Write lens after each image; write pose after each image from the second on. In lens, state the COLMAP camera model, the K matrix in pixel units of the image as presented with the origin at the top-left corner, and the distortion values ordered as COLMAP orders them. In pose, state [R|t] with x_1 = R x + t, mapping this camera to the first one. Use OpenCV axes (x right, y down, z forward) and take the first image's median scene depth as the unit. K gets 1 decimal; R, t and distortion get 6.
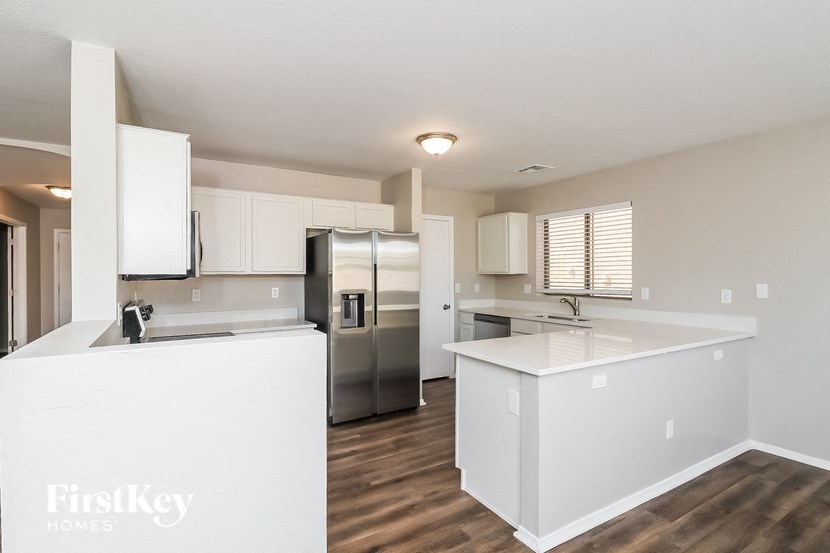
lens RADIAL K [[406.8, 0, 412.5], [0, 406.8, 274.0], [0, 0, 1]] dist [0.032555, -0.023944]
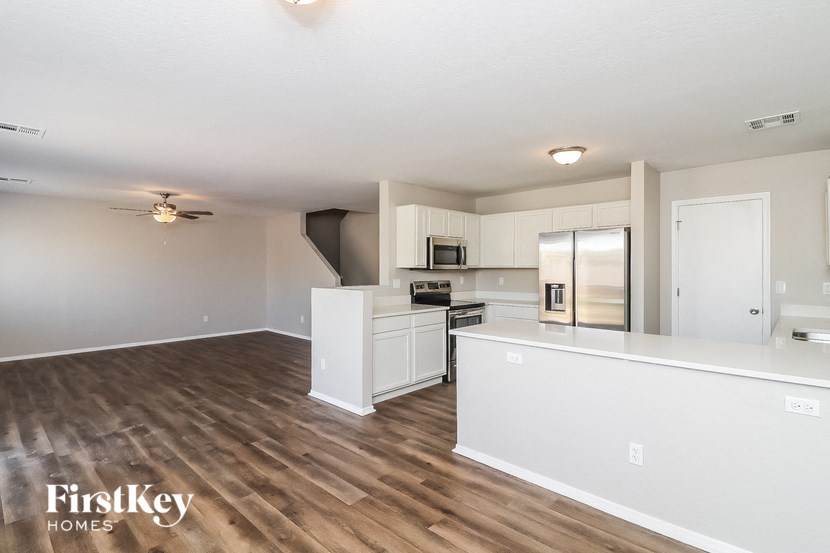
lens RADIAL K [[406.8, 0, 412.5], [0, 406.8, 274.0], [0, 0, 1]] dist [0.032555, -0.023944]
pose [[0.272573, 0.019472, -0.961938, 1.052401], [-0.002040, 0.999805, 0.019660, -0.005229], [0.962133, -0.003397, 0.272559, 0.268648]]
